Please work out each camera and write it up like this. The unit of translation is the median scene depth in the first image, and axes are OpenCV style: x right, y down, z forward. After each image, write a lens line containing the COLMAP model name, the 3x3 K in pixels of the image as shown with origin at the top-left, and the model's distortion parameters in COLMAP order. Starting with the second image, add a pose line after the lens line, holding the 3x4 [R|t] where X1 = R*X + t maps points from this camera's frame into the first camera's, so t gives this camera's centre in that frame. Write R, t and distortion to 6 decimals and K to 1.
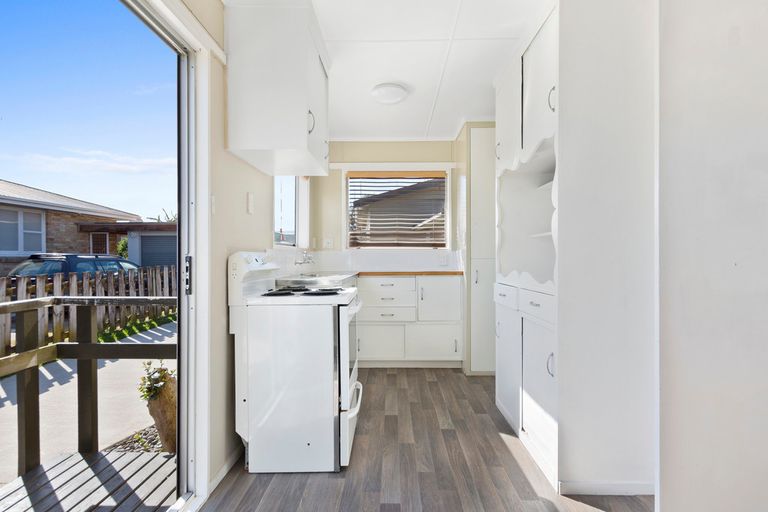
lens RADIAL K [[399.3, 0, 385.1], [0, 399.3, 261.2], [0, 0, 1]] dist [0.005414, -0.000509]
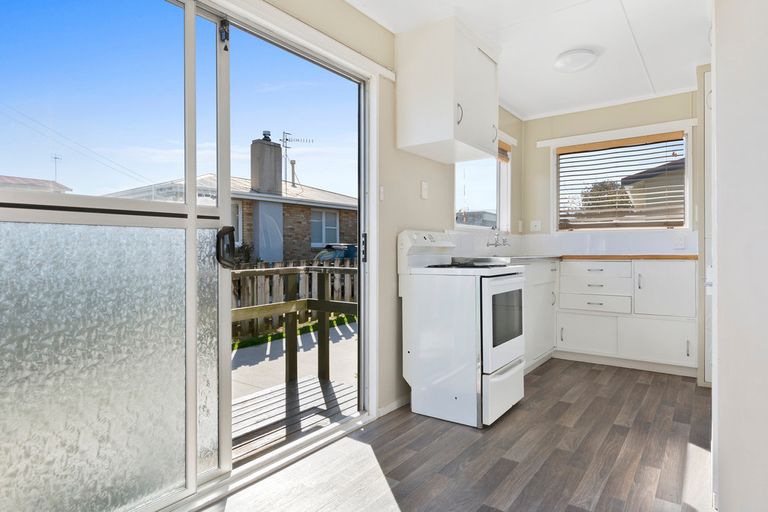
lens RADIAL K [[441.3, 0, 384.0], [0, 441.3, 256.0], [0, 0, 1]] dist [0.000173, -0.000370]
pose [[0.810889, 0.007335, -0.585153, 0.315771], [-0.005940, 0.999973, 0.004304, 0.042137], [0.585169, -0.000014, 0.810911, -0.115625]]
